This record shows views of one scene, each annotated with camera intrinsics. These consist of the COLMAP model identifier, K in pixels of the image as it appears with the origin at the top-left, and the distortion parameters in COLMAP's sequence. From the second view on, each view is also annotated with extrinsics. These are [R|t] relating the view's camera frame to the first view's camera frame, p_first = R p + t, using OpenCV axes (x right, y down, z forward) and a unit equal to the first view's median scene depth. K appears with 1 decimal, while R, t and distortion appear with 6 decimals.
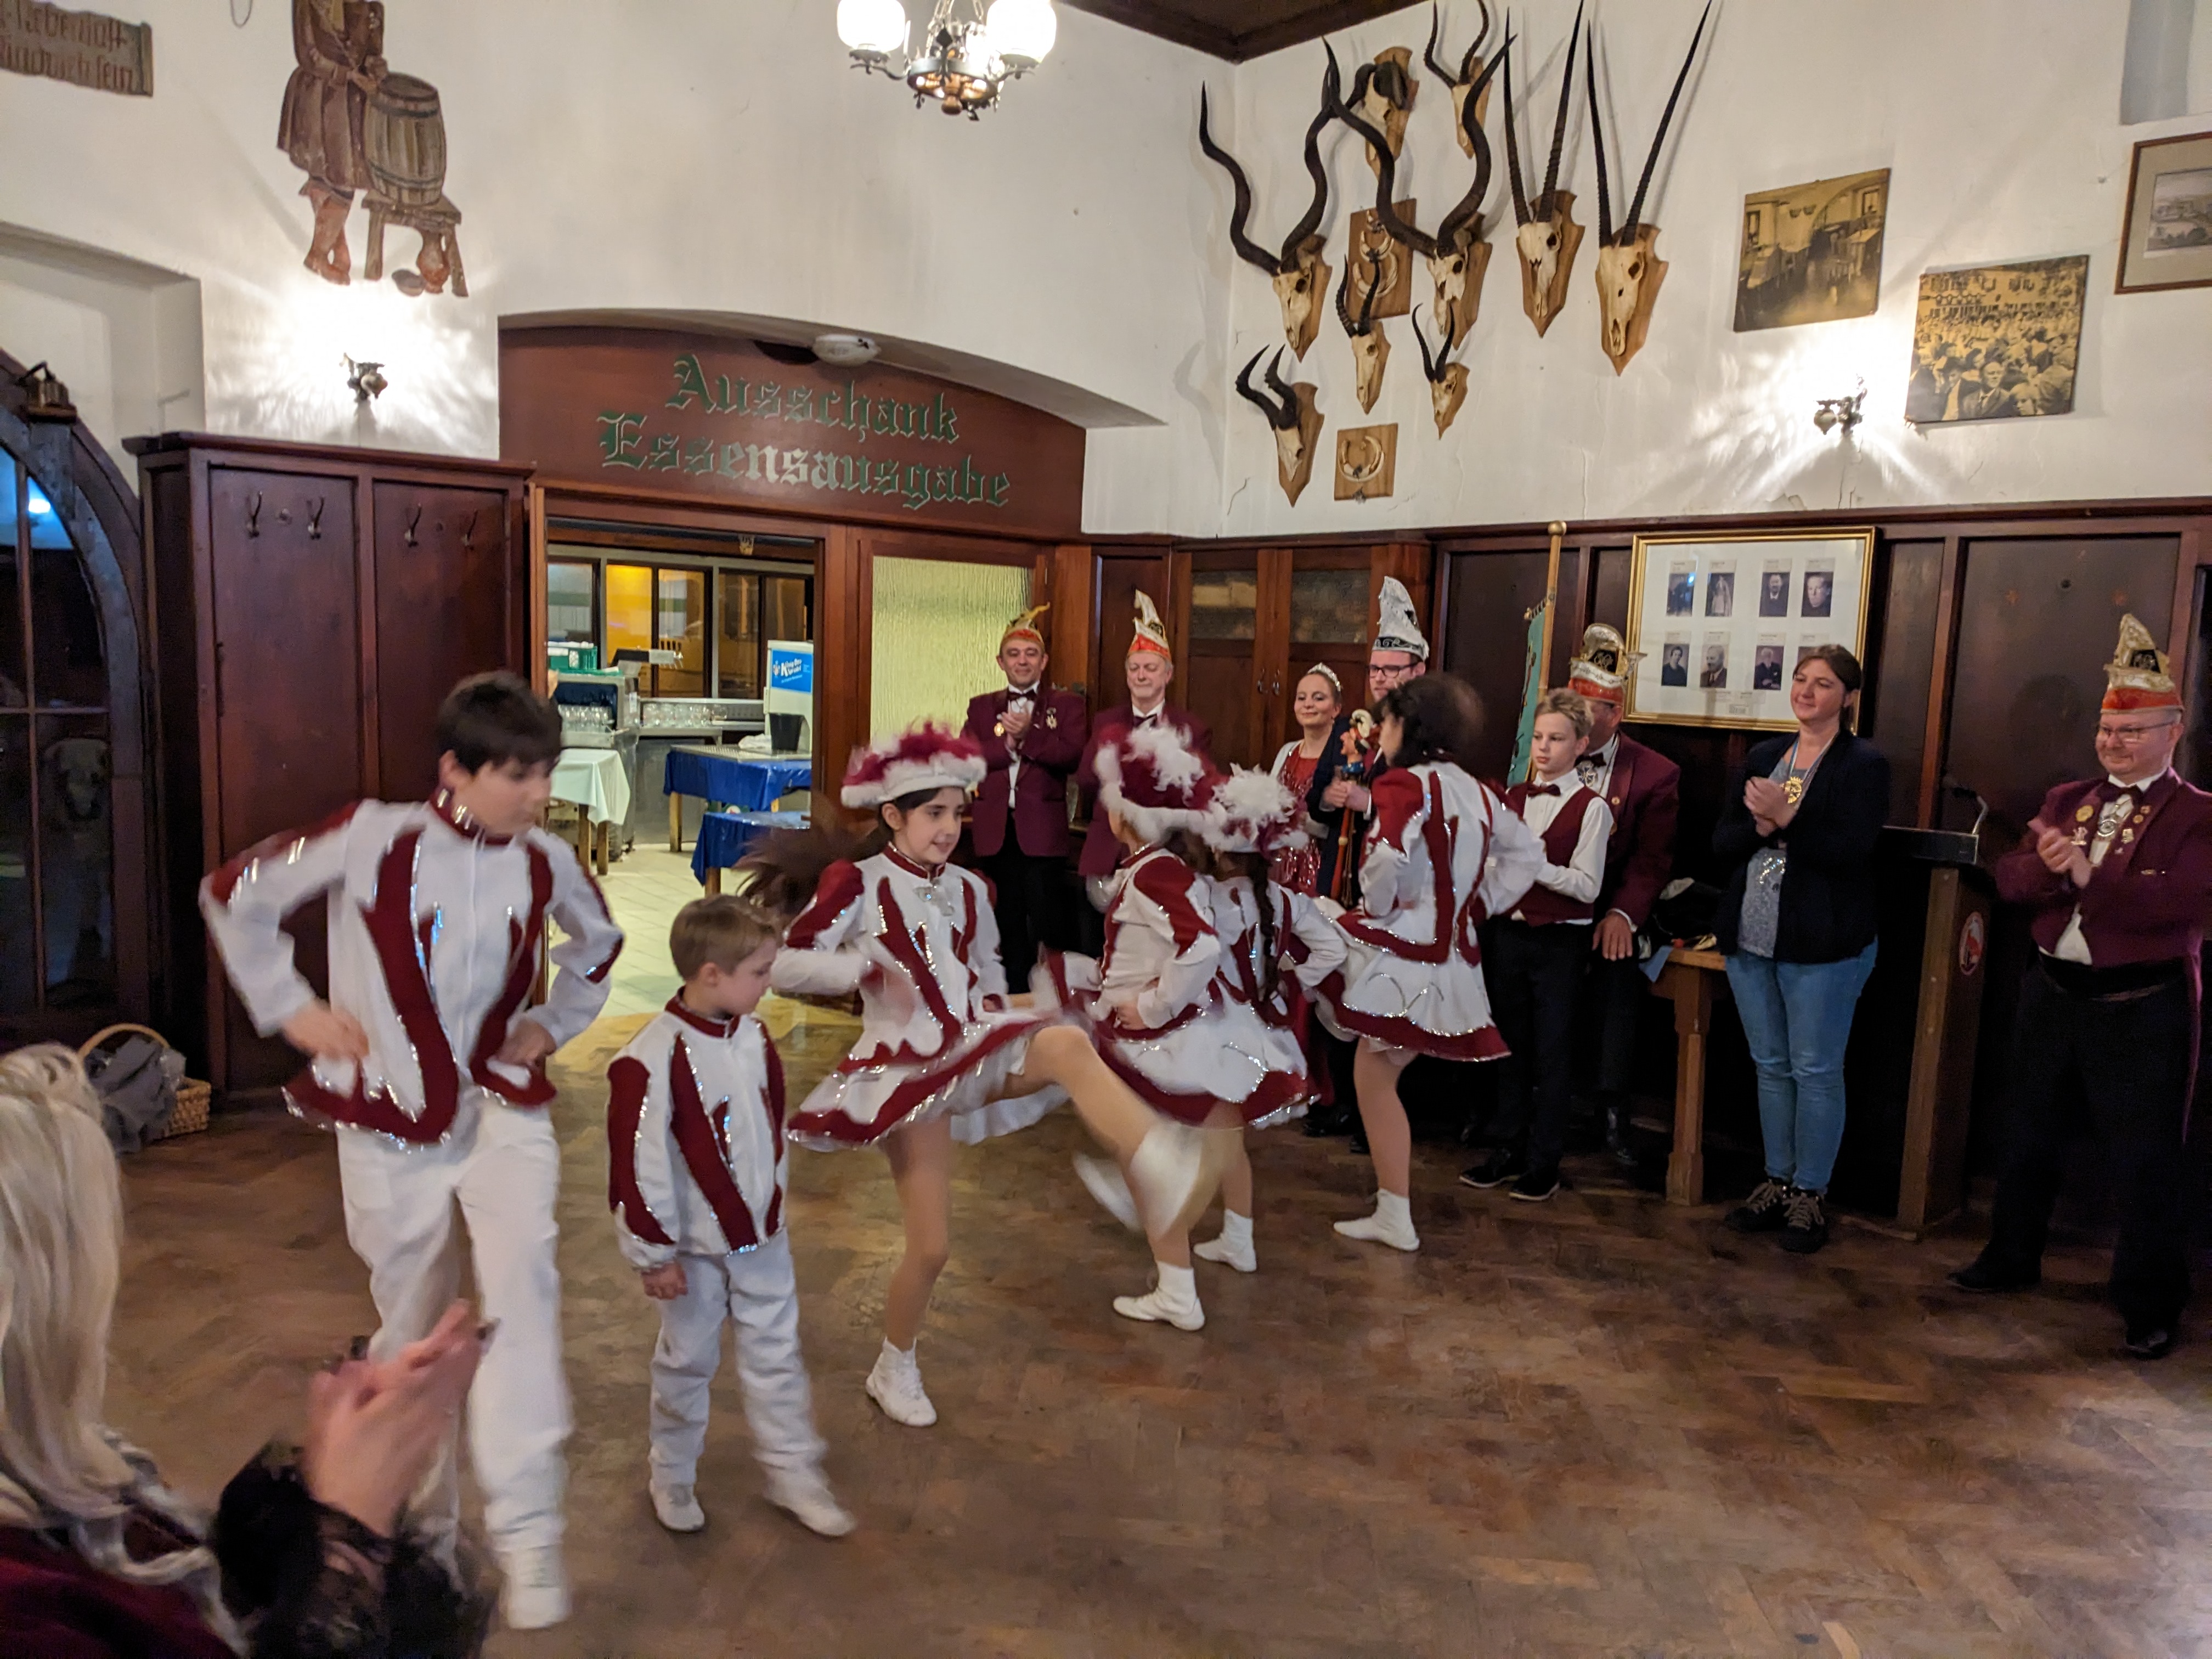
lens RADIAL K [[1769.7, 0, 1079.0], [0, 1769.7, 864.3], [0, 0, 1]] dist [0.070085, -0.096708]
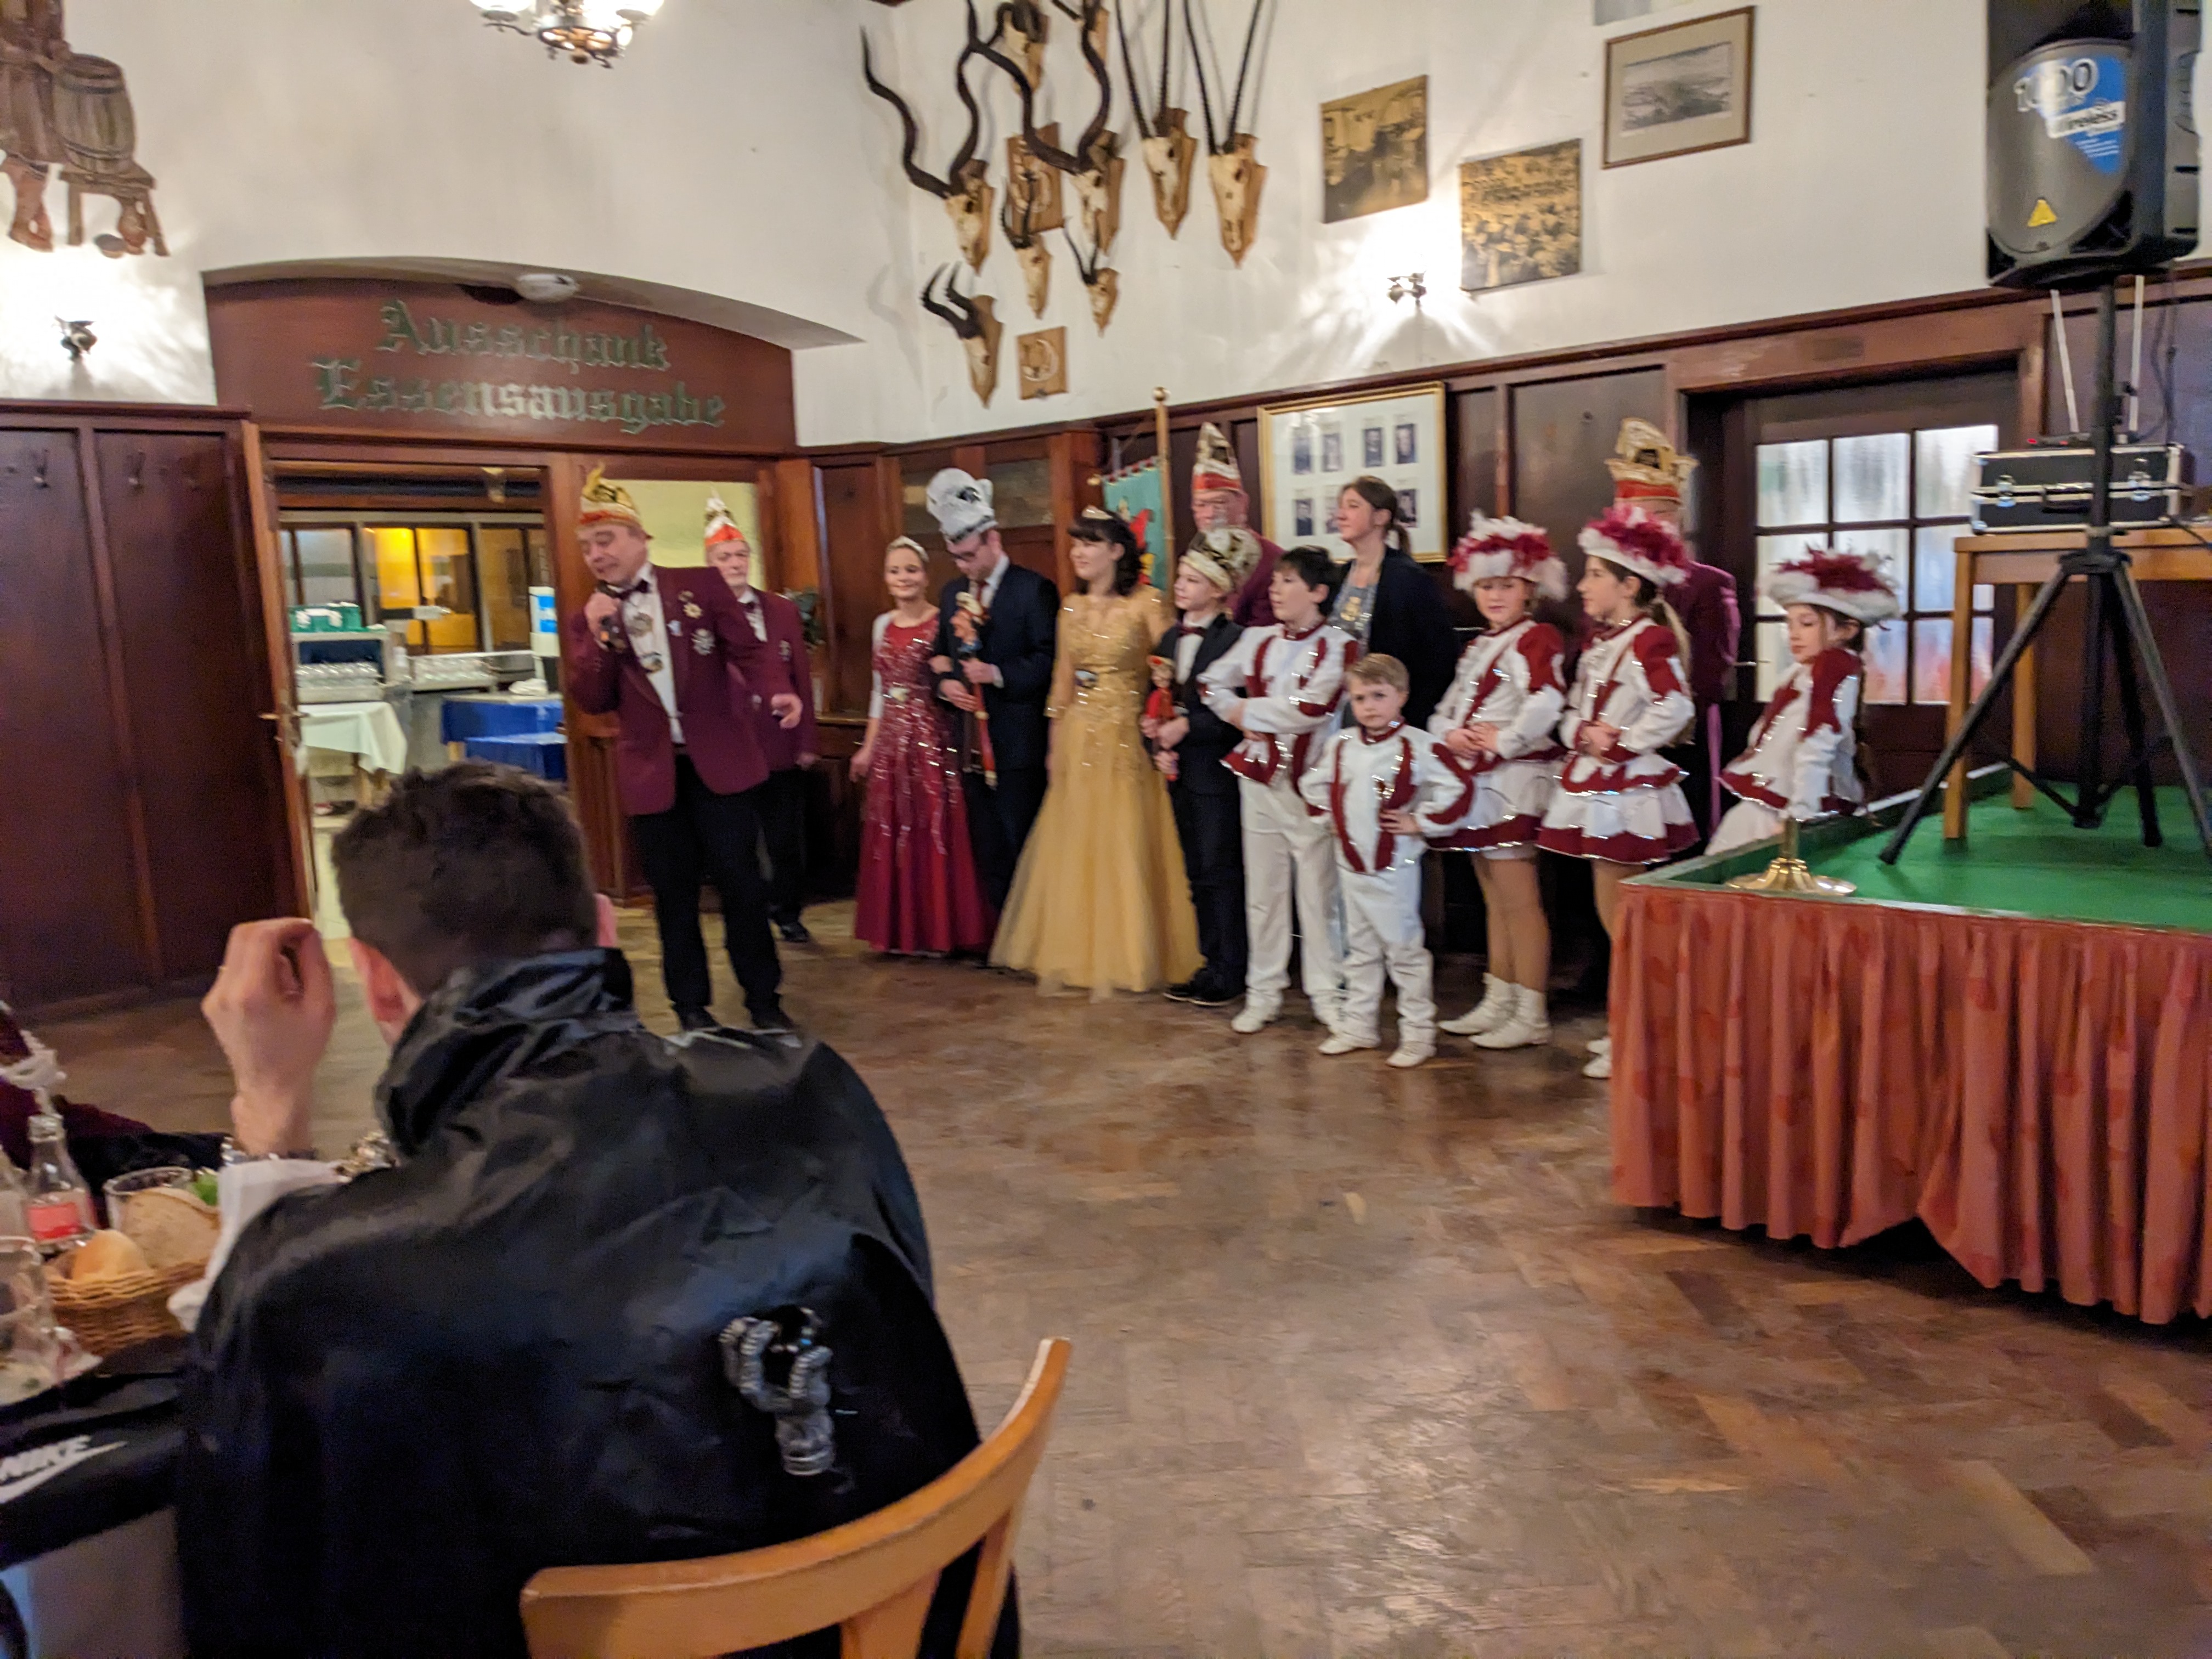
lens RADIAL K [[1767.6, 0, 1118.4], [0, 1767.6, 834.0], [0, 0, 1]] dist [0.048469, -0.067326]
pose [[0.989047, -0.096370, 0.111796, 0.063326], [0.094819, 0.995311, 0.019121, 0.056807], [-0.113114, -0.008311, 0.993547, -0.122468]]
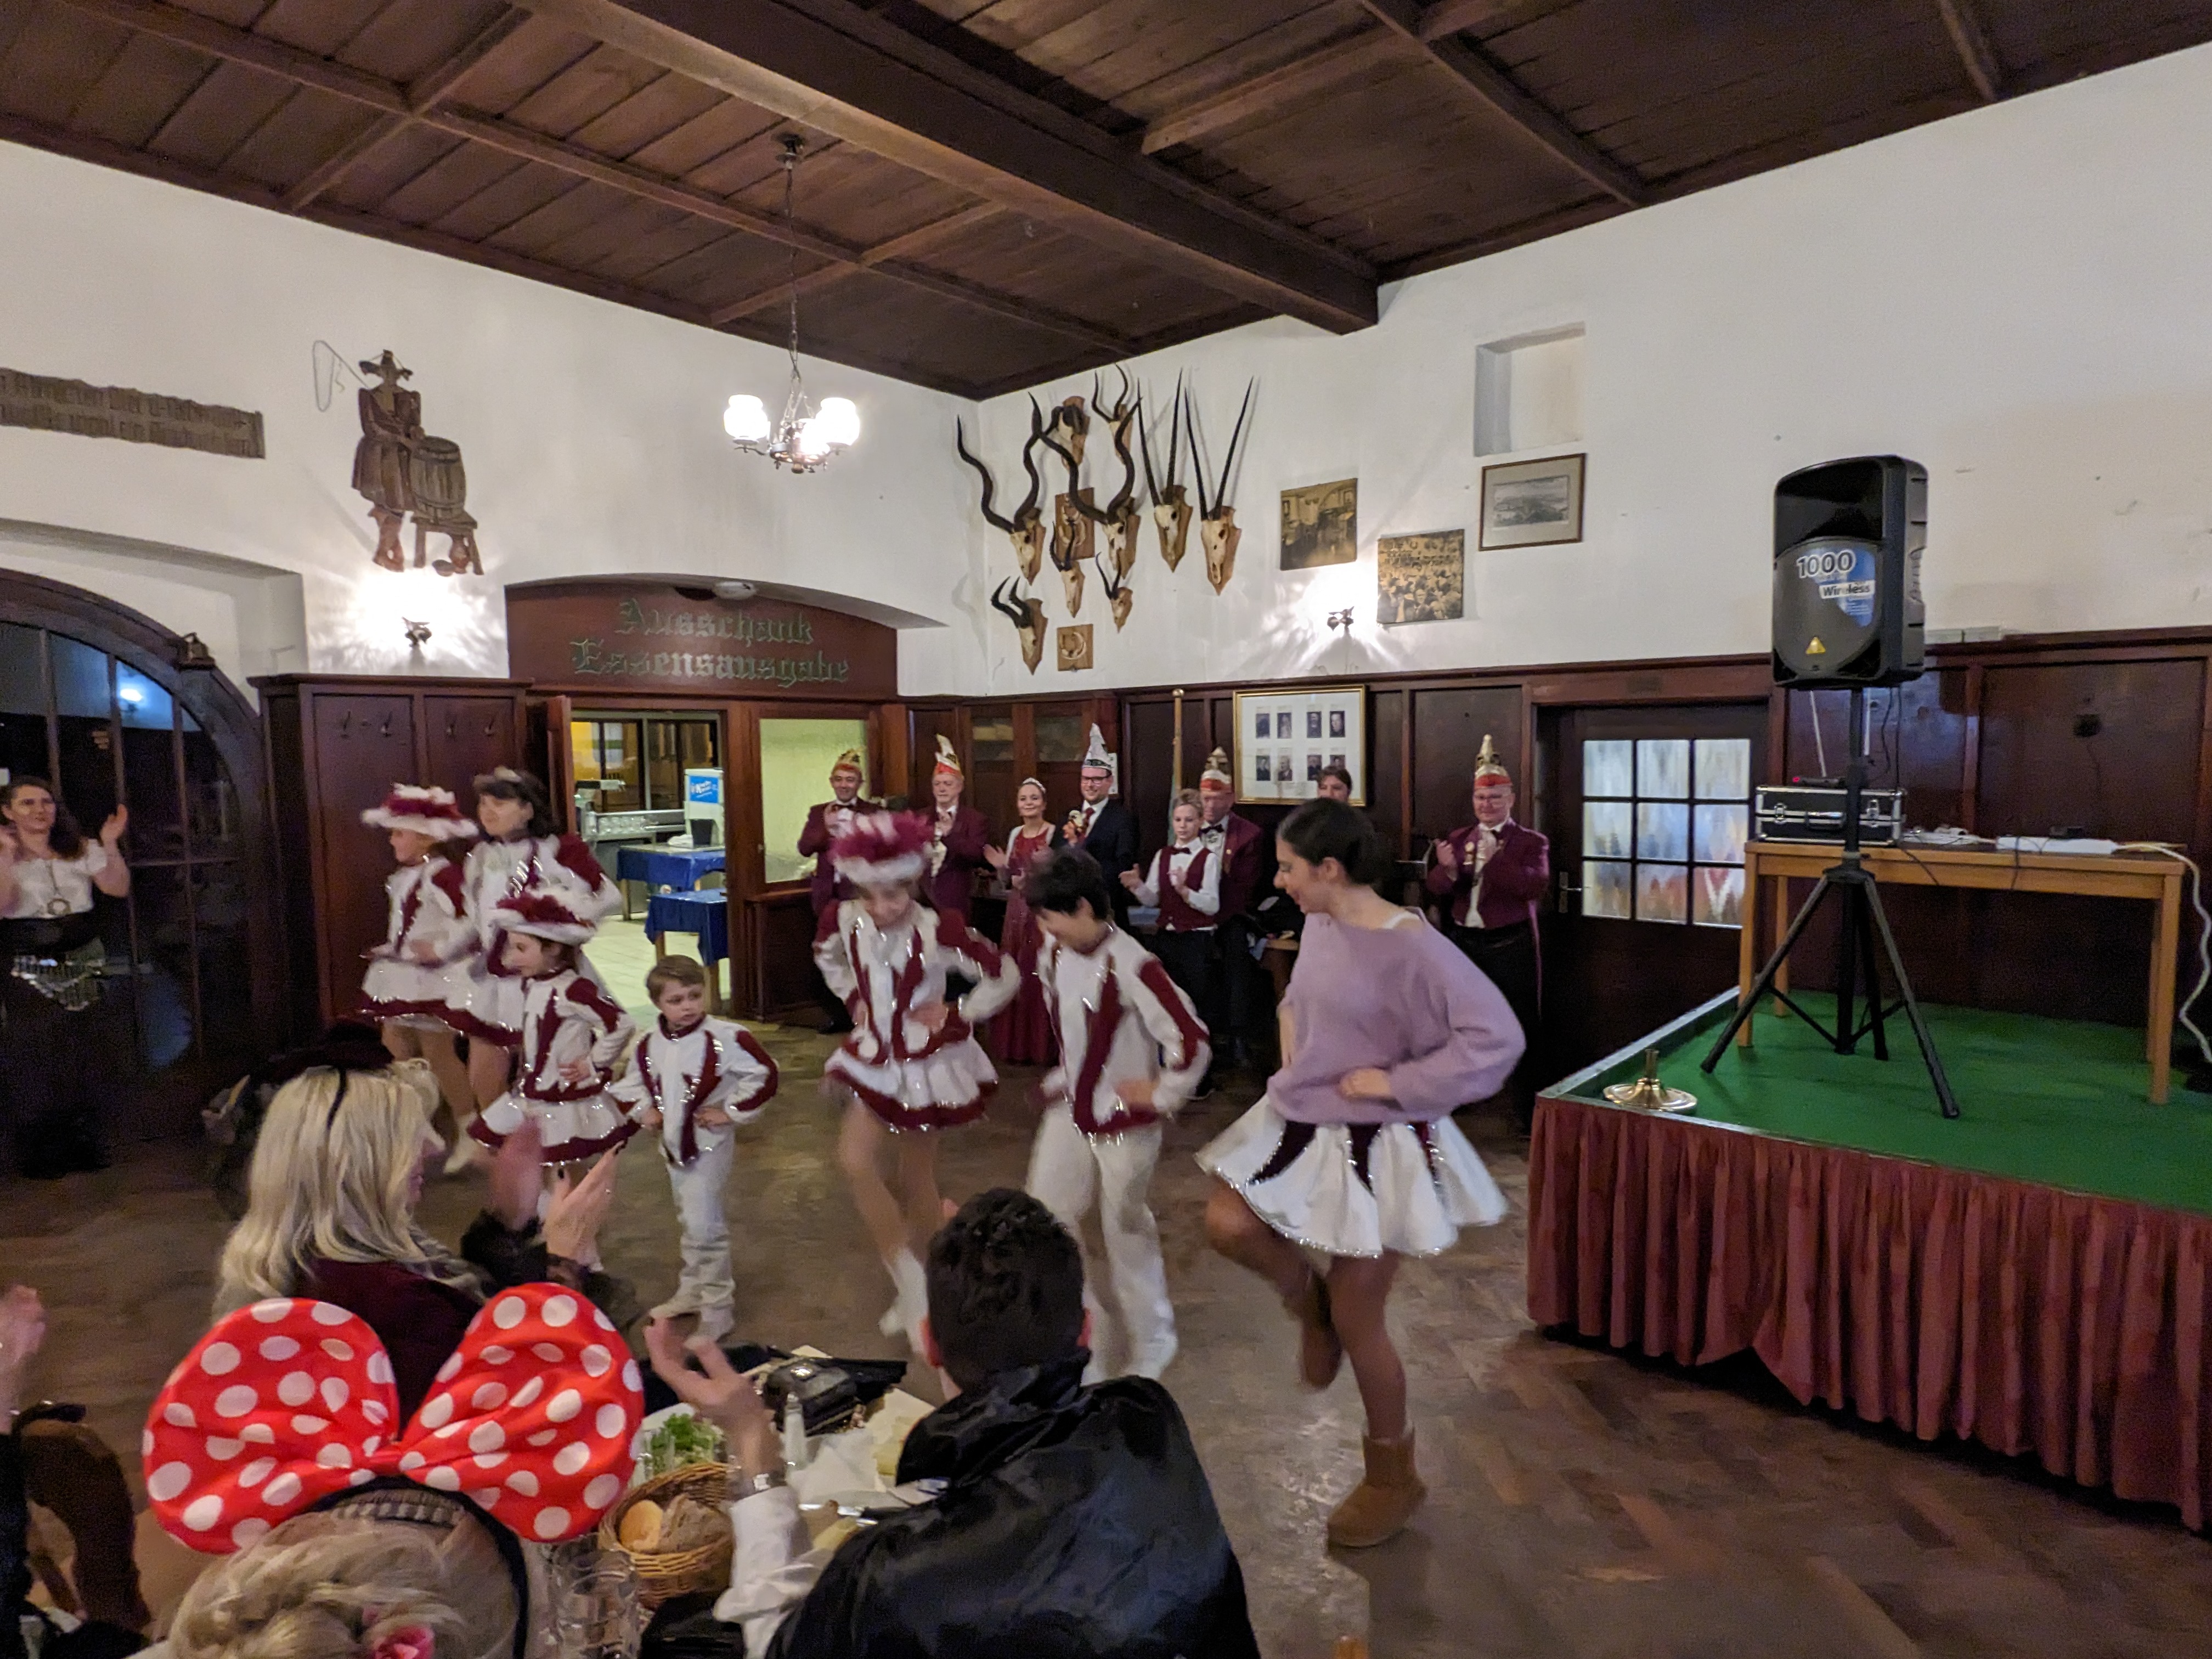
lens RADIAL K [[1266.4, 0, 1106.0], [0, 1266.4, 829.5], [0, 0, 1]] dist [0.003164, -0.000135]
pose [[0.986931, -0.060216, 0.149472, 0.010244], [0.068182, 0.996481, -0.048755, -0.007332], [-0.146010, 0.058309, 0.987563, -0.128787]]
